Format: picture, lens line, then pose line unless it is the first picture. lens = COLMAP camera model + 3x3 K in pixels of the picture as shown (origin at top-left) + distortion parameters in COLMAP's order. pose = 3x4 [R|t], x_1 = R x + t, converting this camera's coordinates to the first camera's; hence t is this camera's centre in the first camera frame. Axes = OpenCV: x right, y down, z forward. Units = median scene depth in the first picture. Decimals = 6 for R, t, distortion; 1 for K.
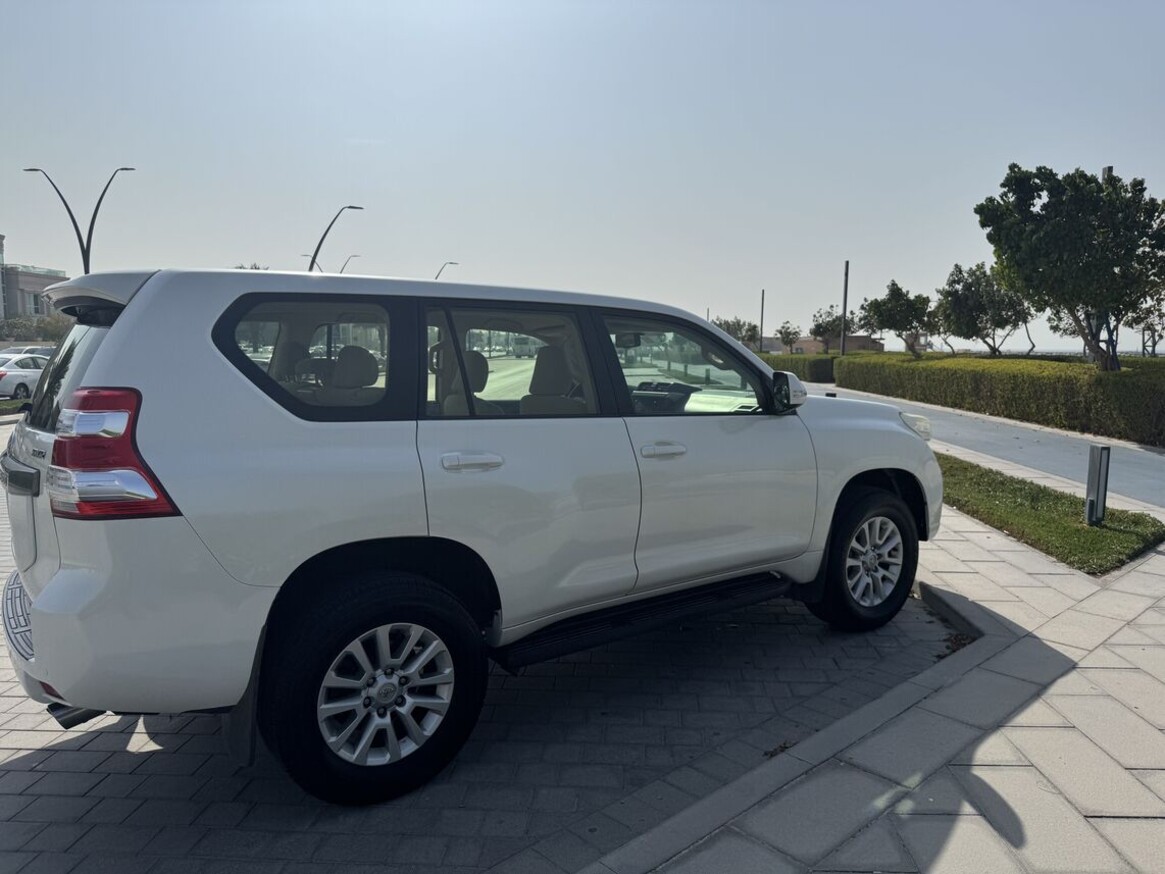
lens RADIAL K [[801.4, 0, 582.5], [0, 801.4, 437.0], [0, 0, 1]] dist [0.051872, 0.000849]
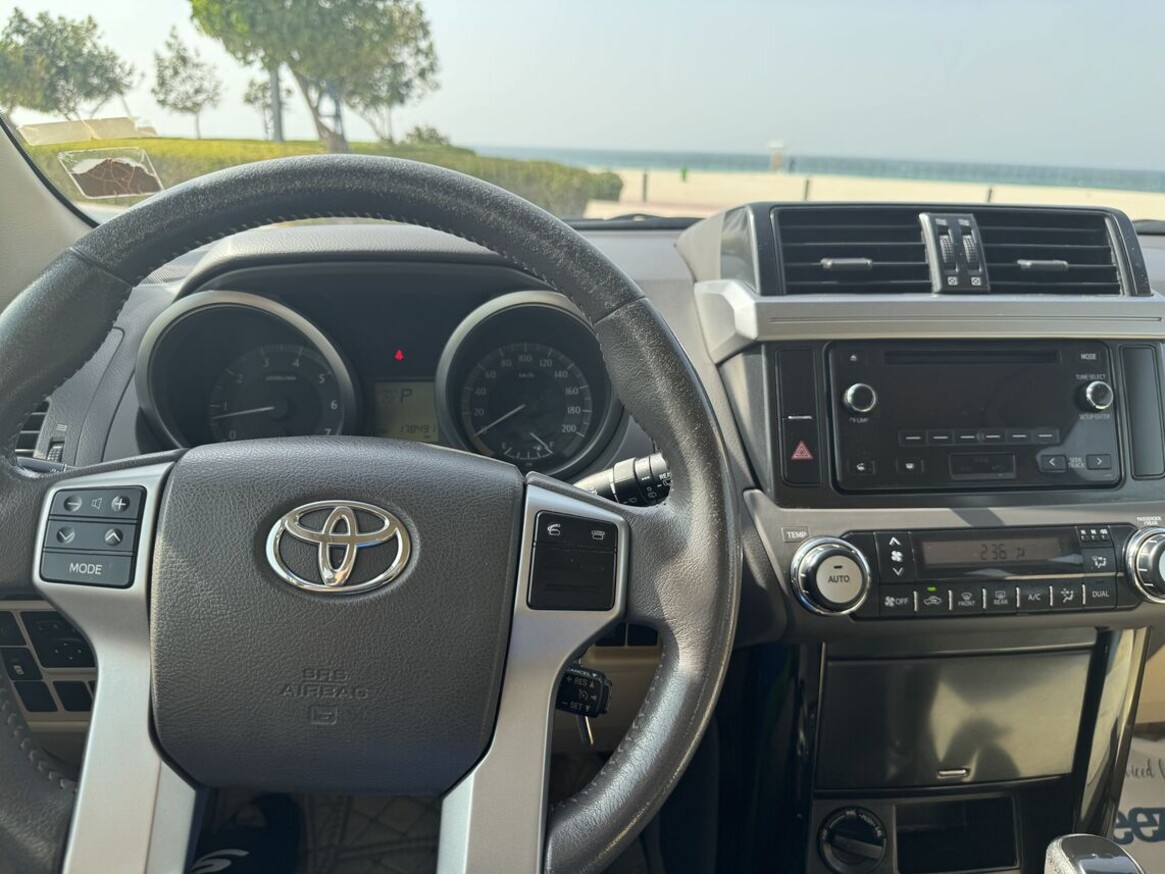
lens RADIAL K [[842.6, 0, 596.0], [0, 842.6, 436.1], [0, 0, 1]] dist [0.054787, -0.084265]
pose [[0.505247, -0.271457, 0.819168, -0.016824], [0.071031, 0.959098, 0.274017, -0.022197], [-0.860046, -0.080260, 0.503863, 0.293033]]
